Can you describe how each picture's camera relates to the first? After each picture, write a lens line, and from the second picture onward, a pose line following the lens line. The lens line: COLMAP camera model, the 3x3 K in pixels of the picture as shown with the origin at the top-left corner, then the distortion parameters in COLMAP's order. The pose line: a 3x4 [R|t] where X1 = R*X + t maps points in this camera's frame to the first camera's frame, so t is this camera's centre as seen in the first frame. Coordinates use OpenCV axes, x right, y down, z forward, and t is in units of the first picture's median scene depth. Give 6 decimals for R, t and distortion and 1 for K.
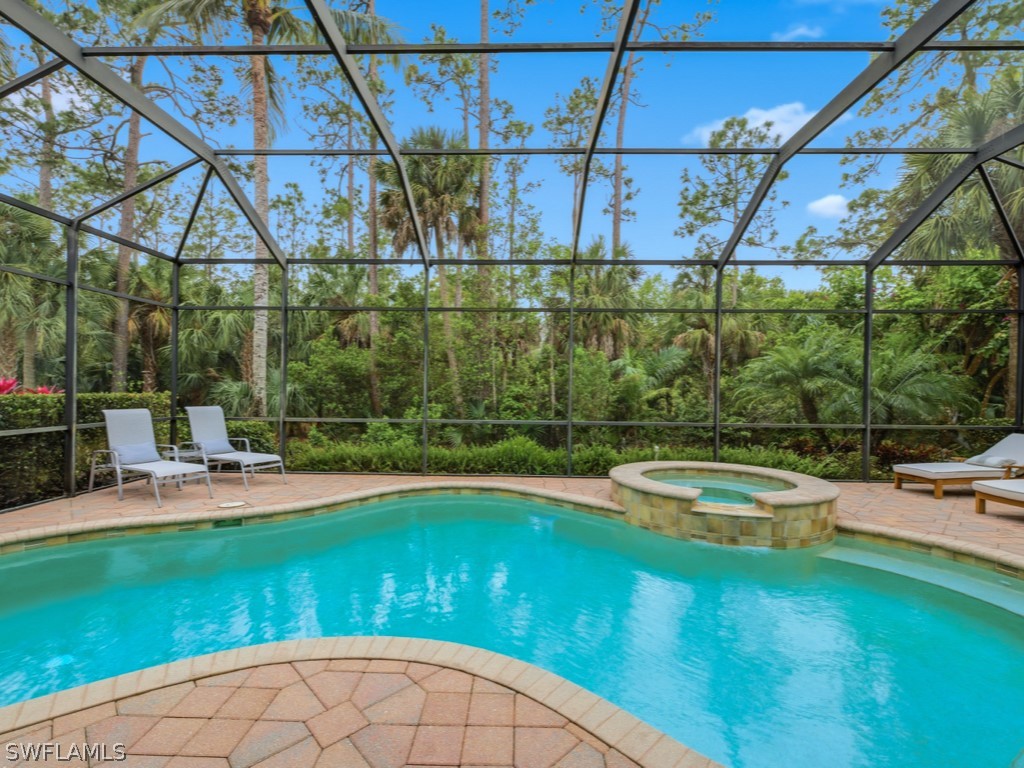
lens RADIAL K [[457.9, 0, 509.7], [0, 457.9, 388.7], [0, 0, 1]] dist [0.001579, -0.001009]
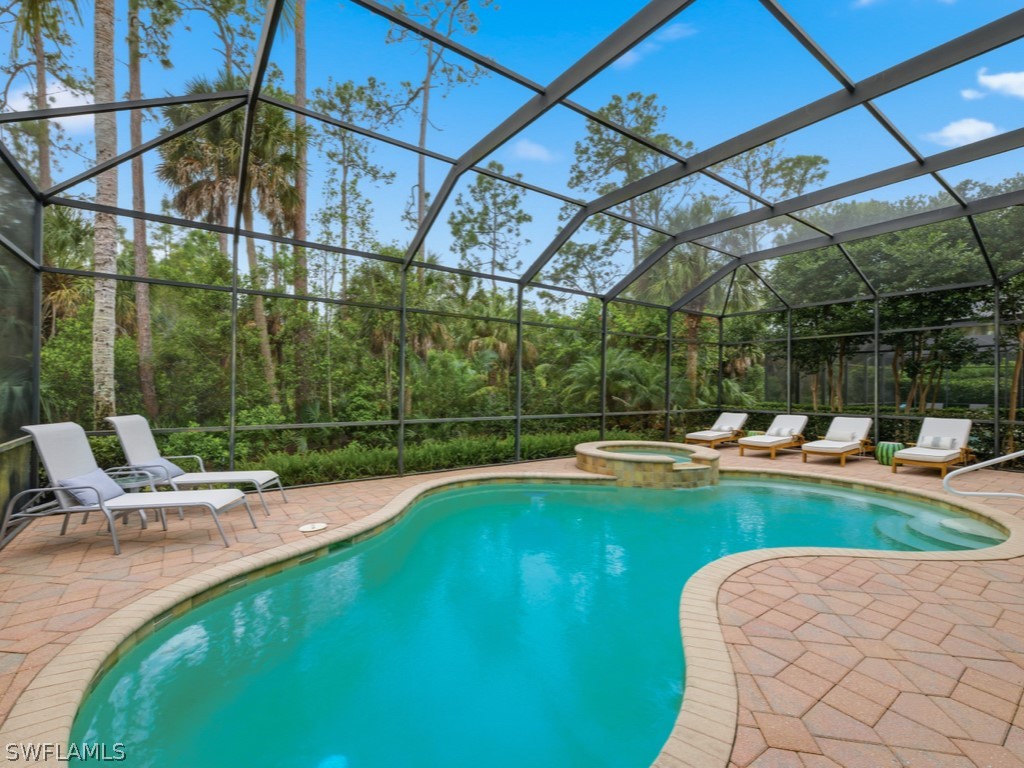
lens RADIAL K [[457.9, 0, 493.0], [0, 457.9, 387.6], [0, 0, 1]] dist [0.001579, -0.001009]
pose [[0.803425, -0.002754, 0.595400, -0.691596], [0.000372, 0.999991, 0.004125, -0.007287], [-0.595406, -0.003093, 0.803419, 0.098751]]
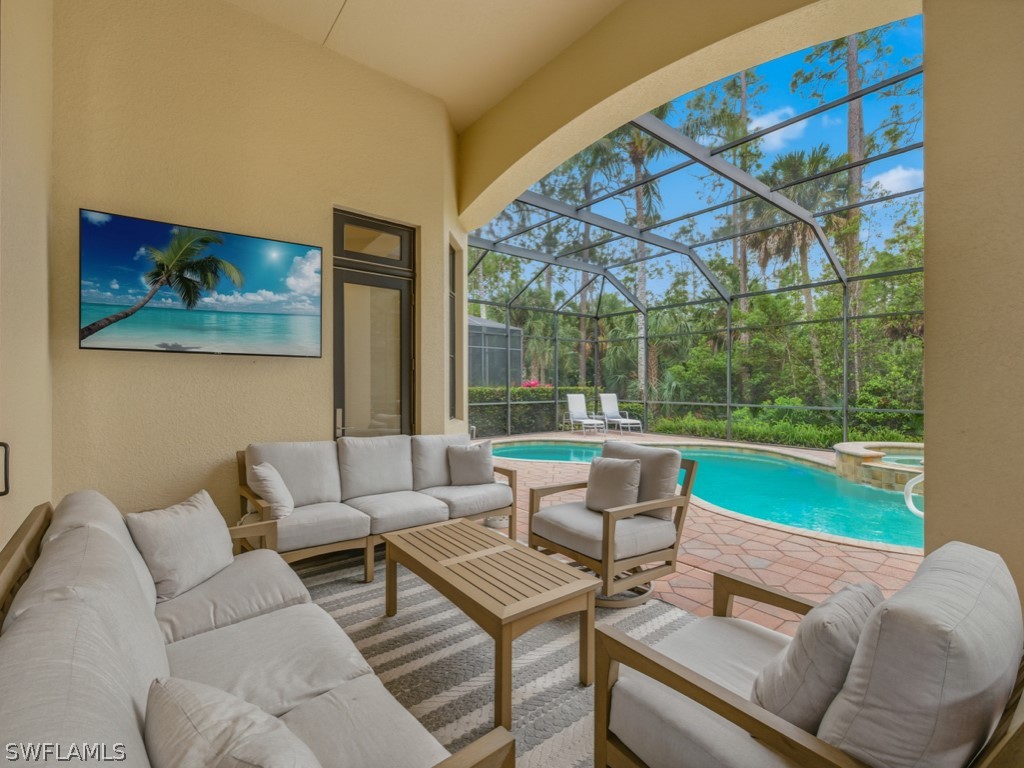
lens RADIAL K [[457.9, 0, 506.7], [0, 457.9, 386.1], [0, 0, 1]] dist [0.001579, -0.001009]
pose [[0.631888, -0.007342, -0.775025, 0.571849], [0.006235, 0.999971, -0.004390, 0.014215], [0.775035, -0.002058, 0.631915, -0.551534]]
